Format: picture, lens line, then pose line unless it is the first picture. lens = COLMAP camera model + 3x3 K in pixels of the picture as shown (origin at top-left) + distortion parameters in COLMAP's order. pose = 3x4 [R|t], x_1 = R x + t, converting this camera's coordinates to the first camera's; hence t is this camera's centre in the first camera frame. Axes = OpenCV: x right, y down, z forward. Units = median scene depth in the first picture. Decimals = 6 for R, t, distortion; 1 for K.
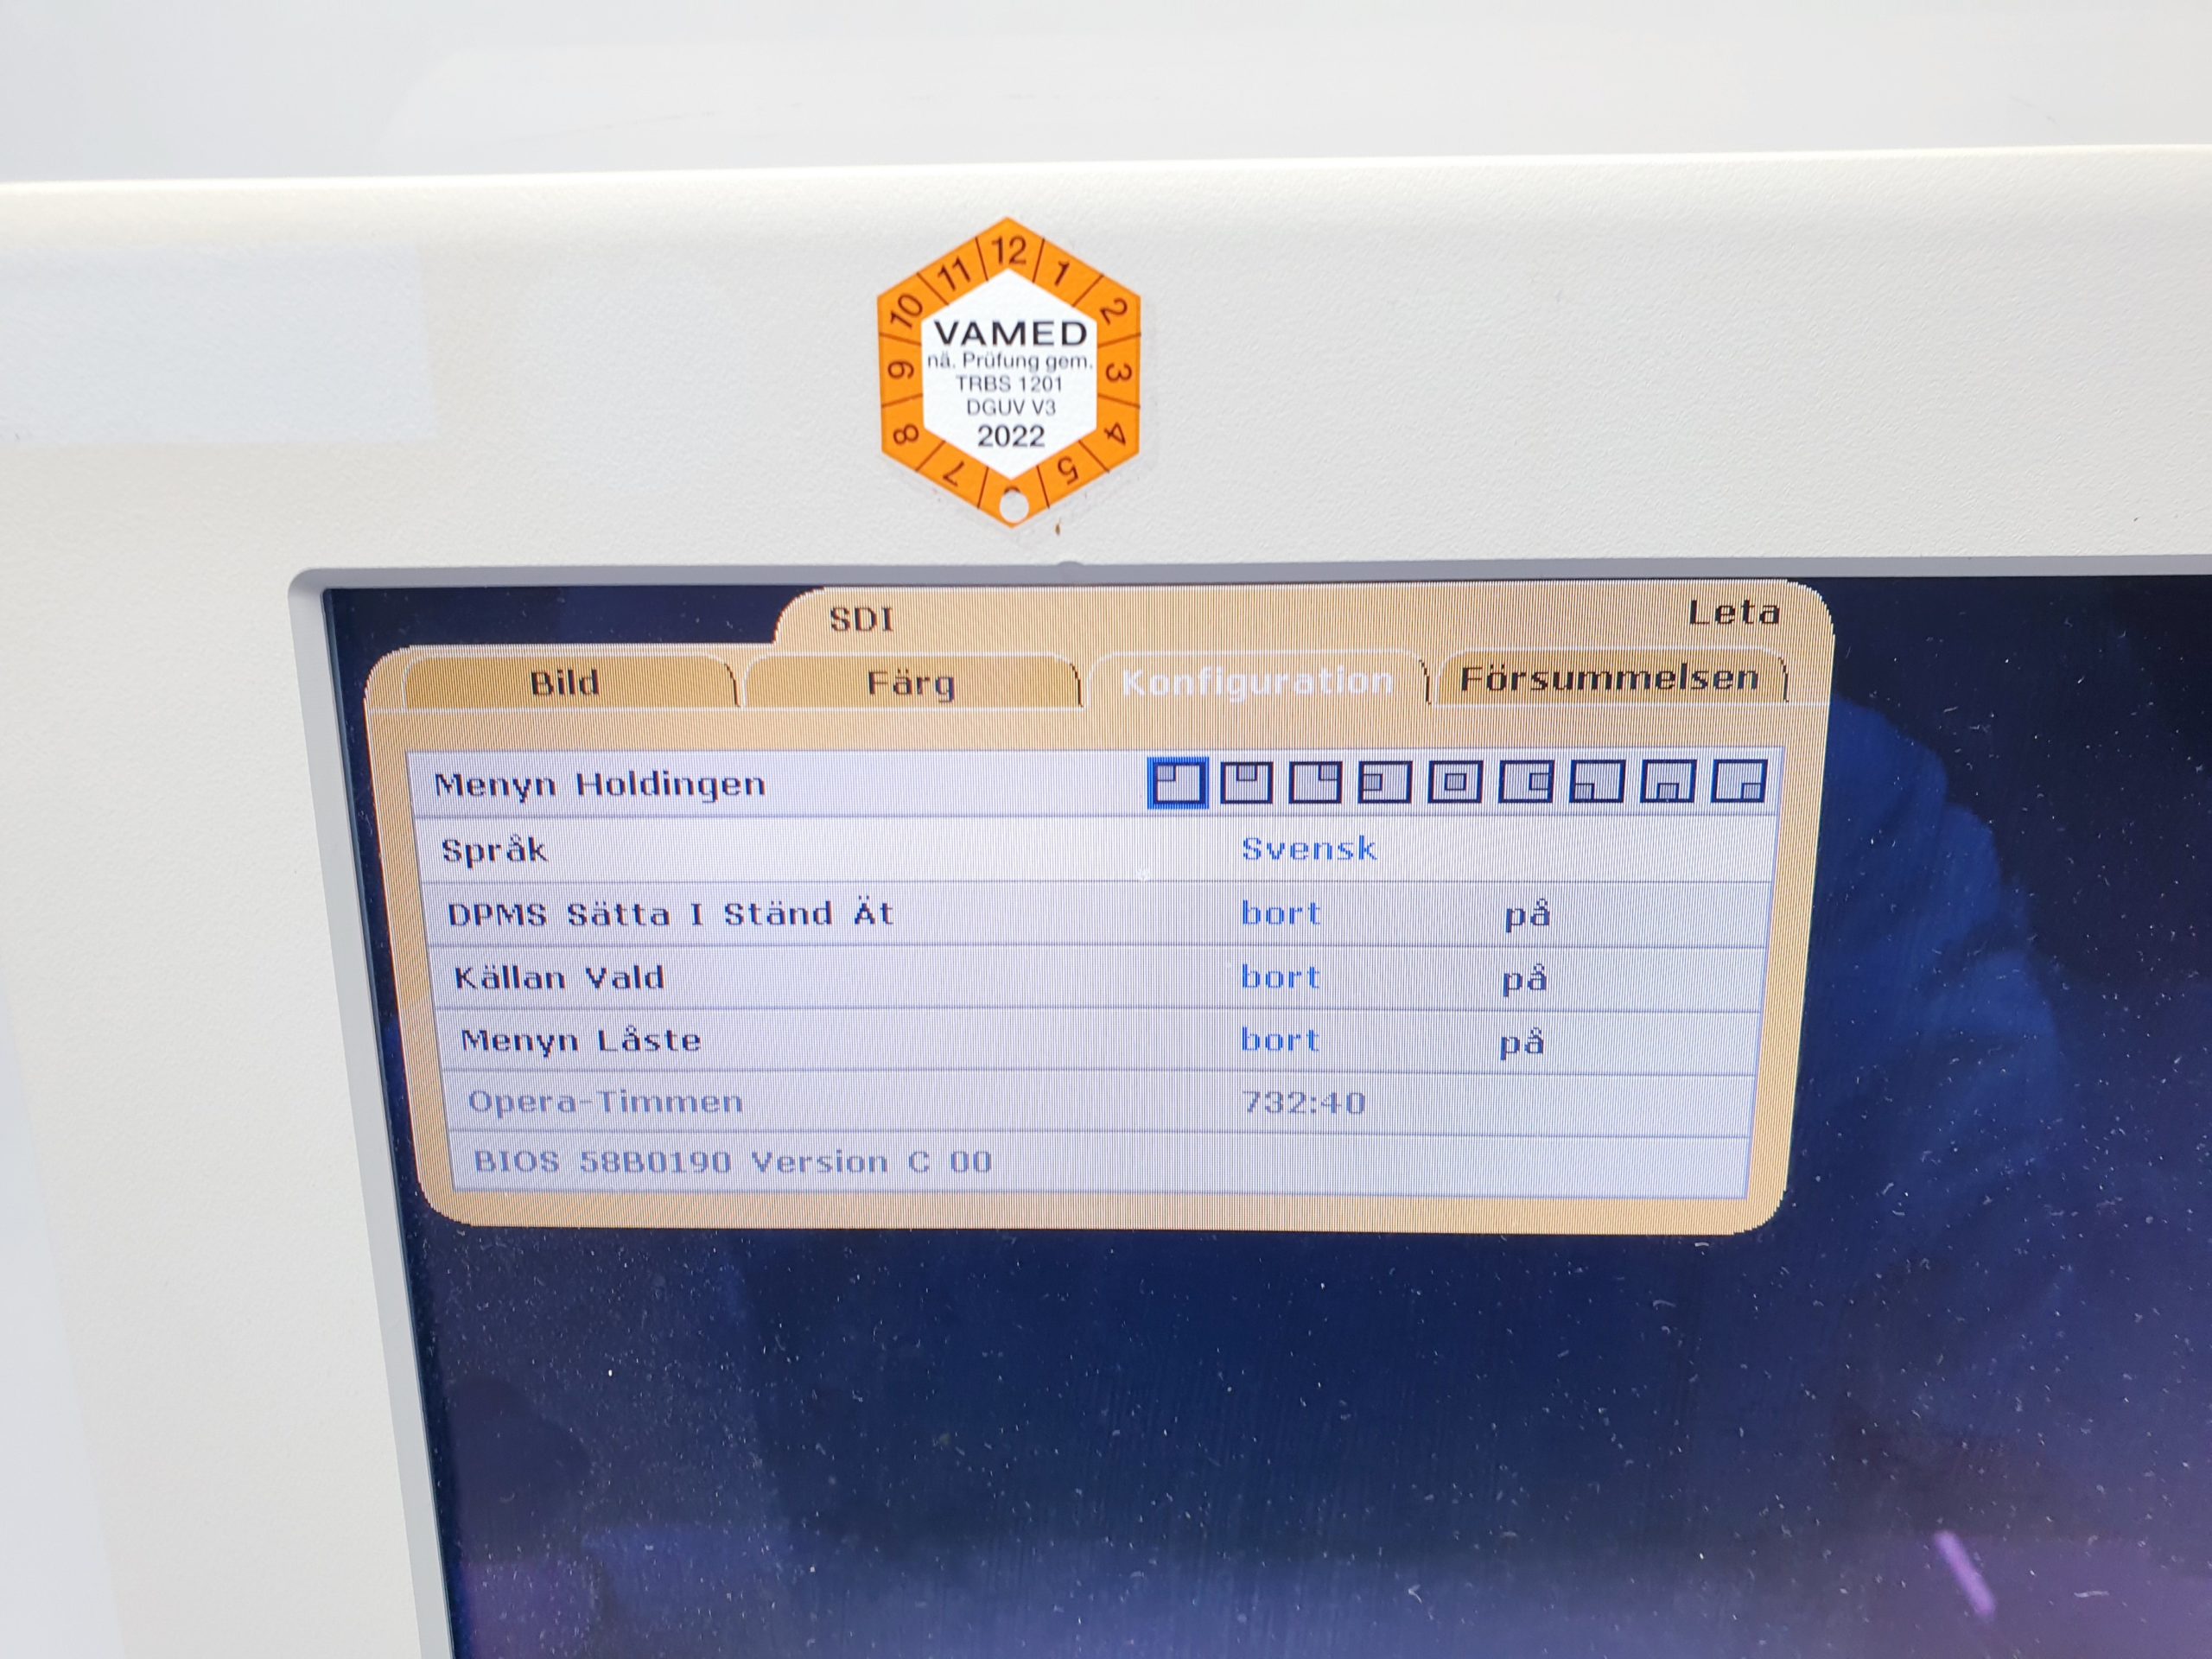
lens RADIAL K [[1650.6, 0, 1106.0], [0, 1650.6, 823.1], [0, 0, 1]] dist [0.032915, -0.201075]
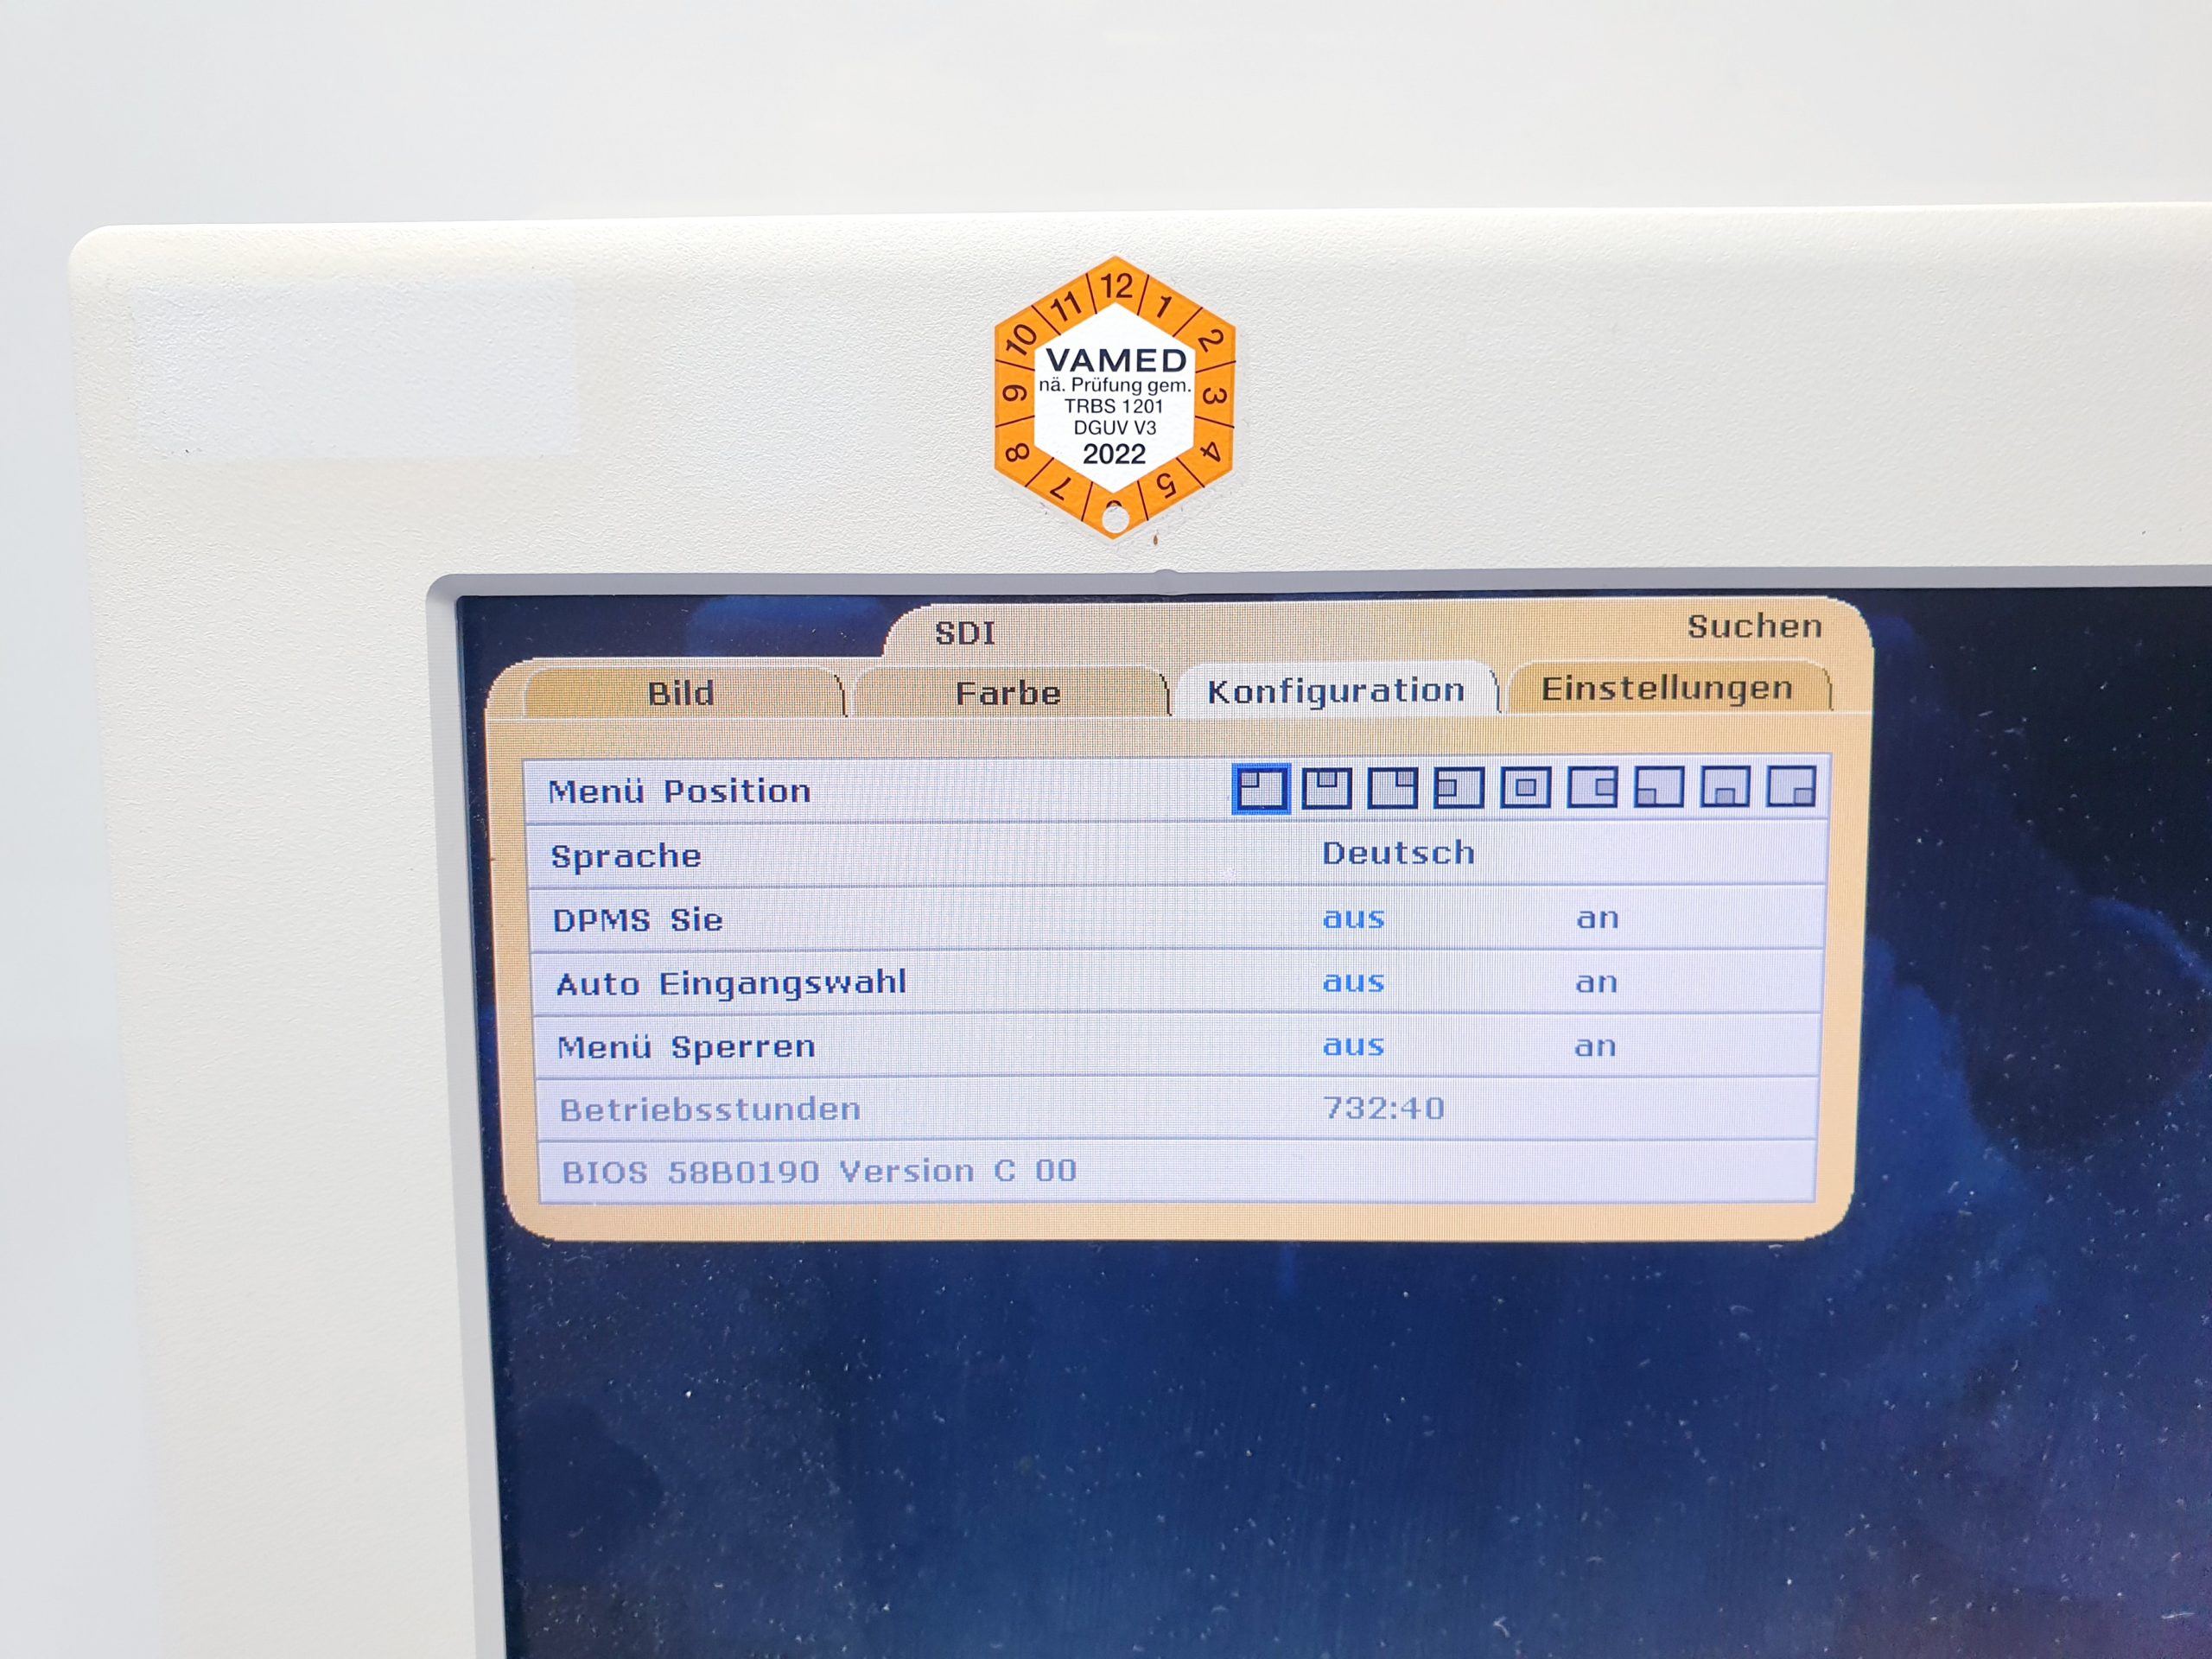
lens RADIAL K [[1650.6, 0, 1106.0], [0, 1650.6, 823.1], [0, 0, 1]] dist [0.032915, -0.201075]
pose [[0.999832, 0.002862, 0.018087, -0.076131], [-0.000346, 0.990490, -0.137583, 0.144020], [-0.018308, 0.137553, 0.990325, -0.038117]]
